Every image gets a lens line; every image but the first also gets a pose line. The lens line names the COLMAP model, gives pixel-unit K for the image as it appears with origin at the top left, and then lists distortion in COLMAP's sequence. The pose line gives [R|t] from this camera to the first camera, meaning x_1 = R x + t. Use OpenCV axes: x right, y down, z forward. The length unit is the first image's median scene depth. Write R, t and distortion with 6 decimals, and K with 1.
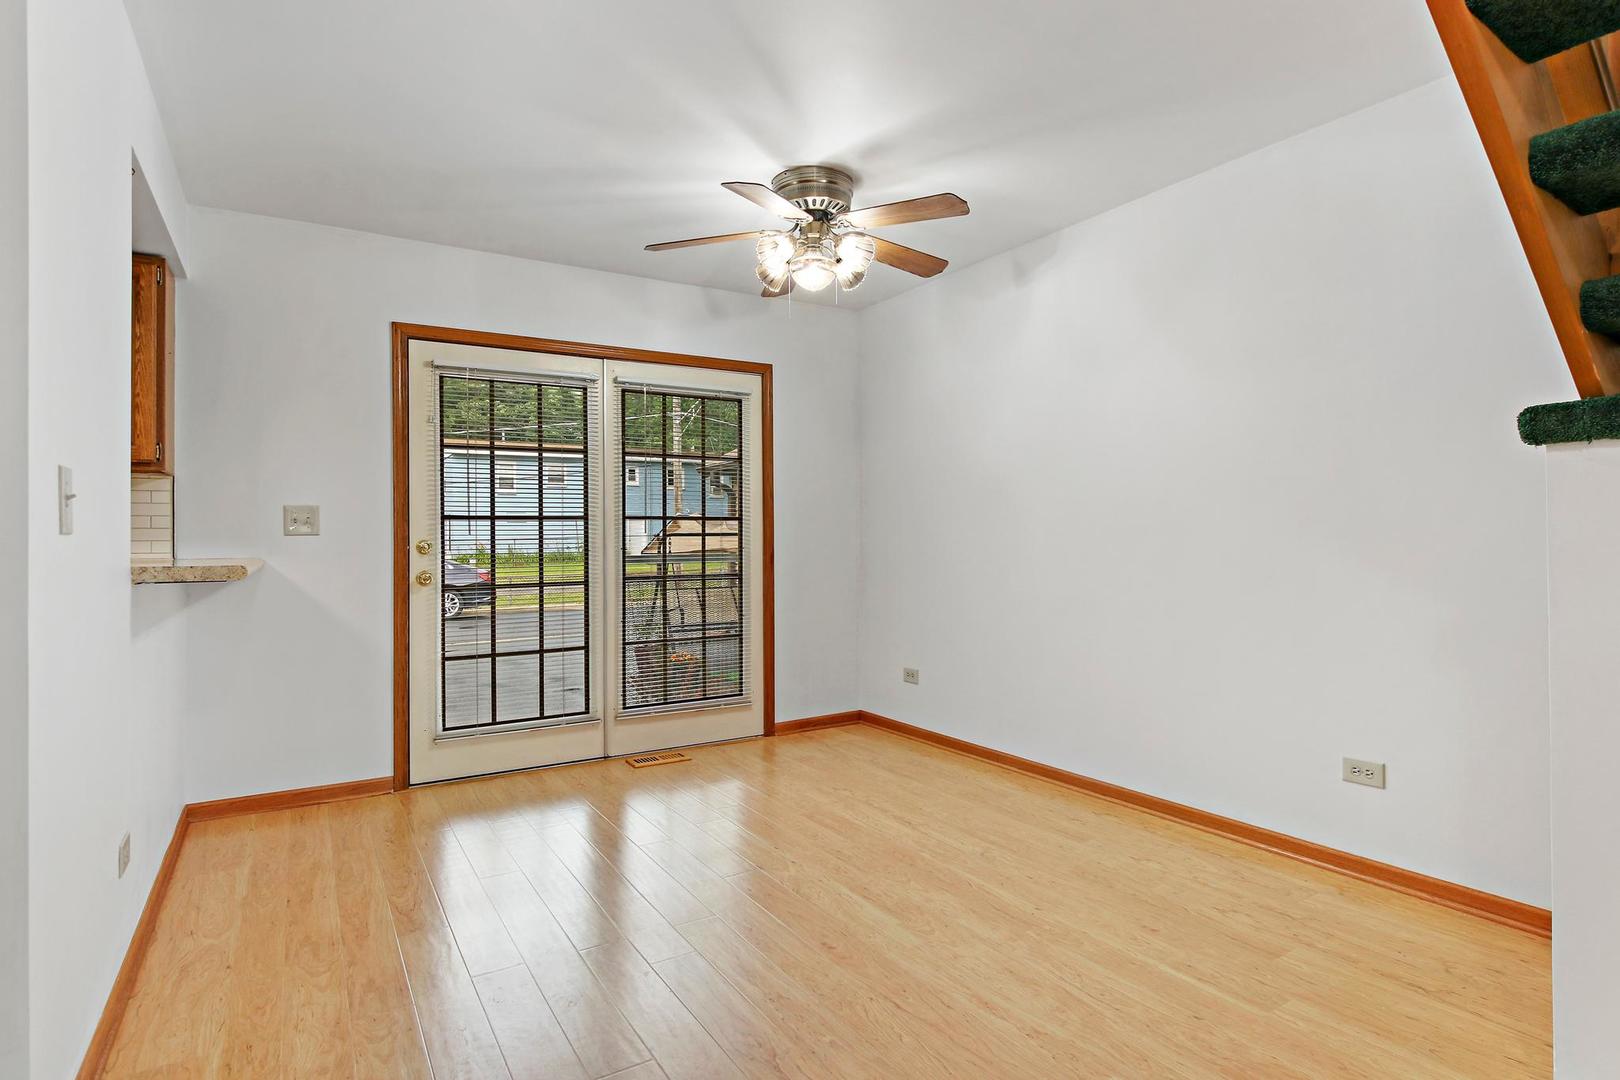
lens RADIAL K [[778.5, 0, 810.0], [0, 778.5, 540.0], [0, 0, 1]] dist [-0.000484, -0.000224]
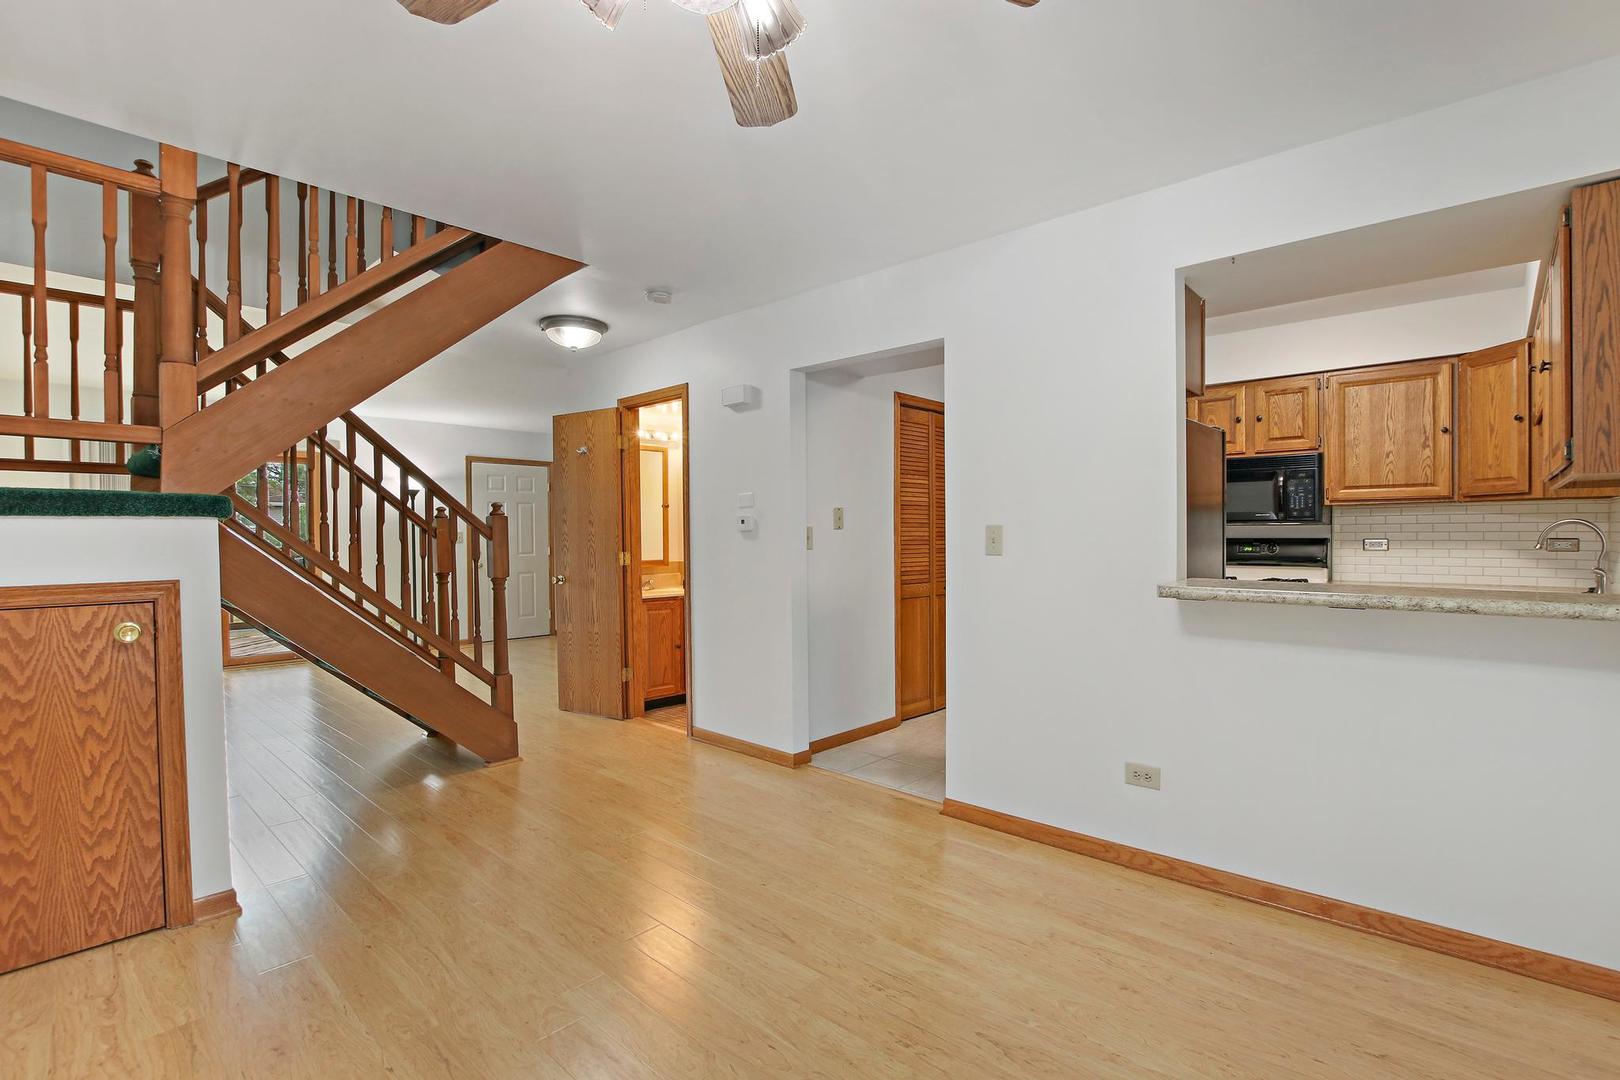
lens RADIAL K [[778.5, 0, 810.0], [0, 778.5, 540.0], [0, 0, 1]] dist [-0.000484, -0.000224]
pose [[-0.966444, 0.013249, -0.256537, 0.083944], [0.012710, 0.999912, 0.003757, -0.052578], [0.256564, 0.000370, -0.966527, 1.924520]]
